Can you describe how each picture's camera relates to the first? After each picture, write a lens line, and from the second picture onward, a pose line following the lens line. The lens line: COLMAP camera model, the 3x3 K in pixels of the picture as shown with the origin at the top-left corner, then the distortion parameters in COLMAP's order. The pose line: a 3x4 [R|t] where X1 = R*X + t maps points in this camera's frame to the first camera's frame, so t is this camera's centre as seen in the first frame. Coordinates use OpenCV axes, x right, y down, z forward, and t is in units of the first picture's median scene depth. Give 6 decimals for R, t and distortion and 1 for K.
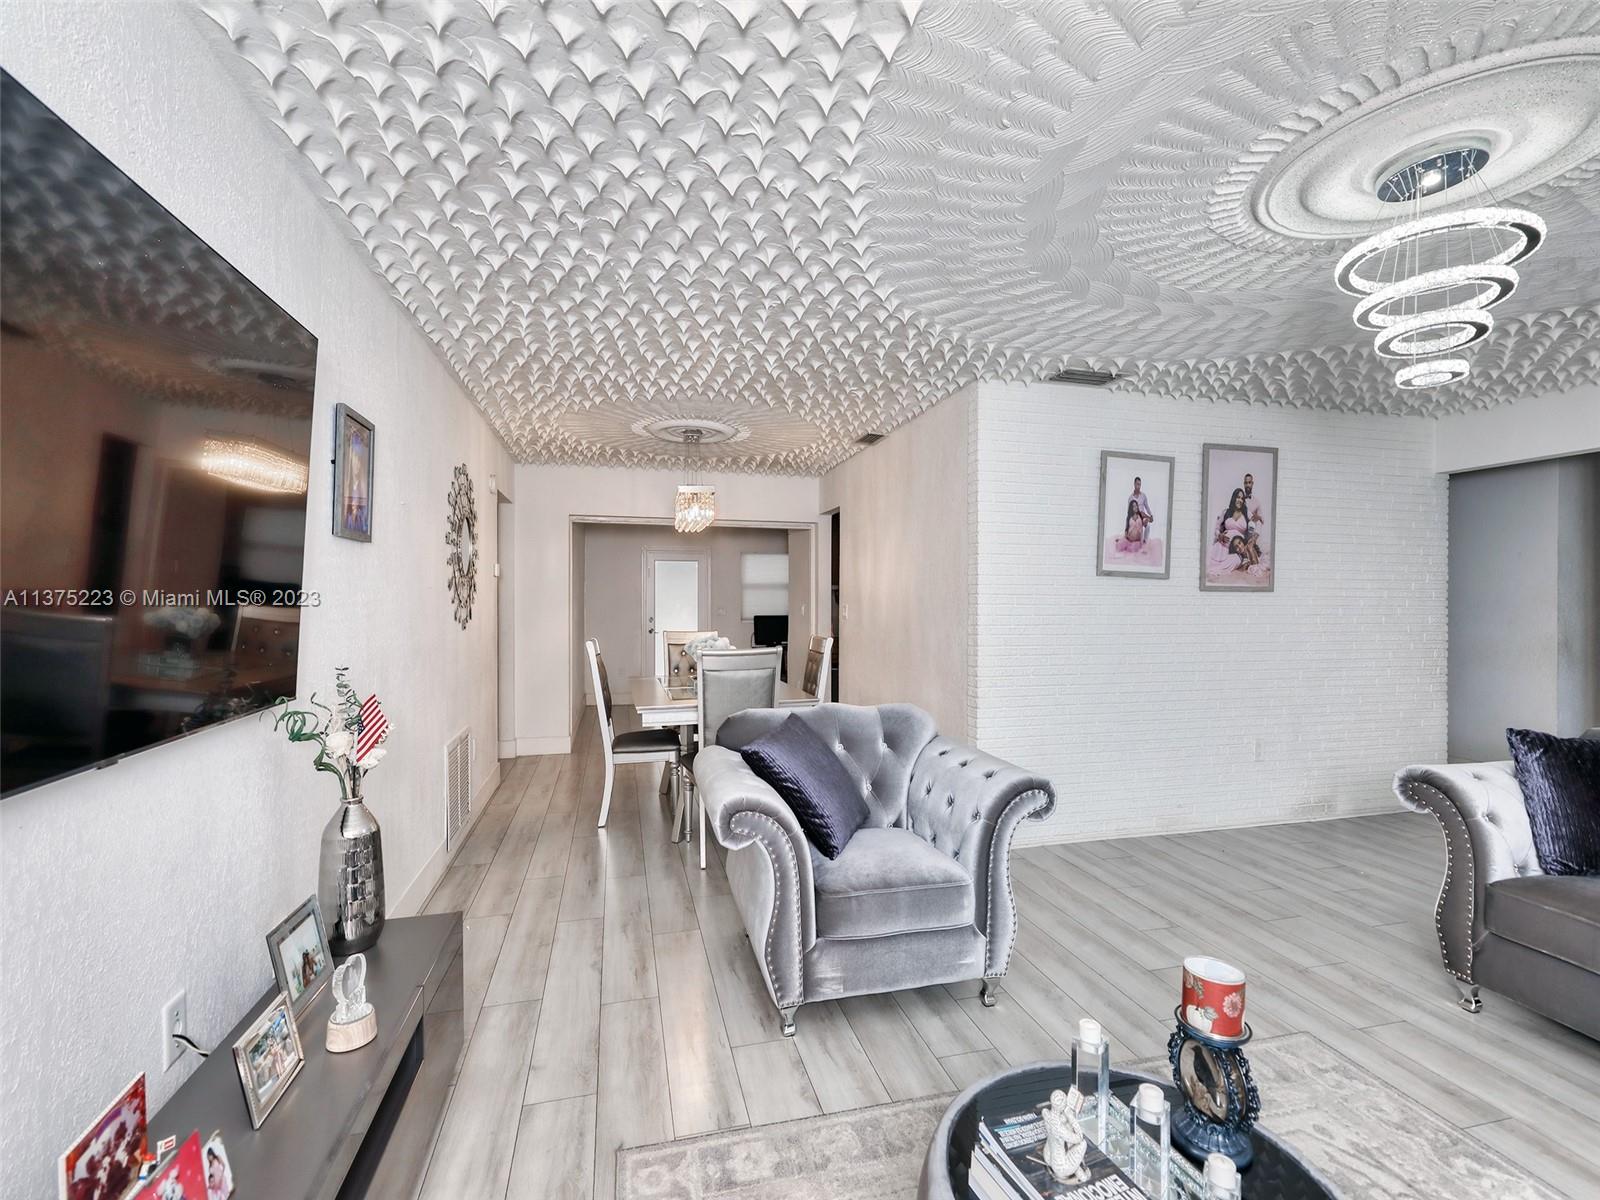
lens RADIAL K [[743.0, 0, 825.5], [0, 743.0, 600.4], [0, 0, 1]] dist [0.003876, -0.000407]
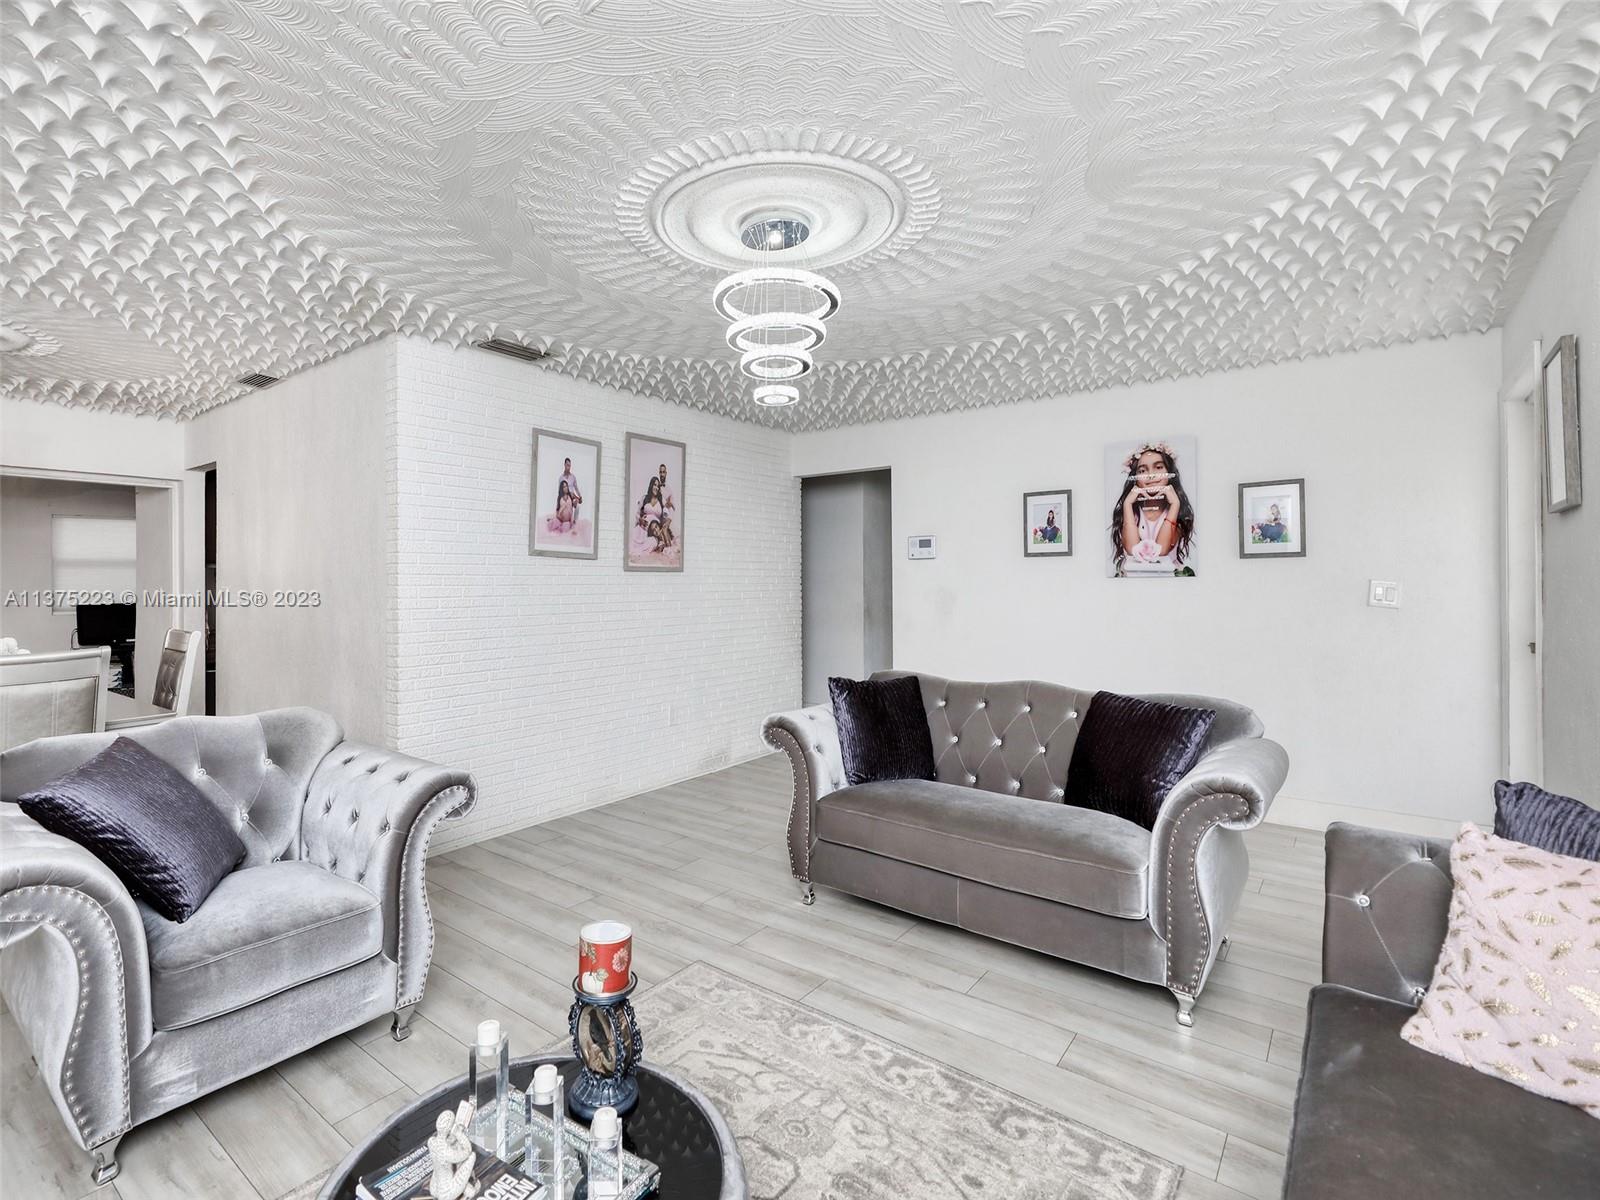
lens RADIAL K [[743.0, 0, 847.7], [0, 743.0, 573.6], [0, 0, 1]] dist [0.003876, -0.000407]
pose [[0.795657, -0.001970, 0.605744, 0.113202], [0.006556, 0.999964, -0.005359, -0.001122], [-0.605712, 0.008235, 0.795641, -0.033571]]
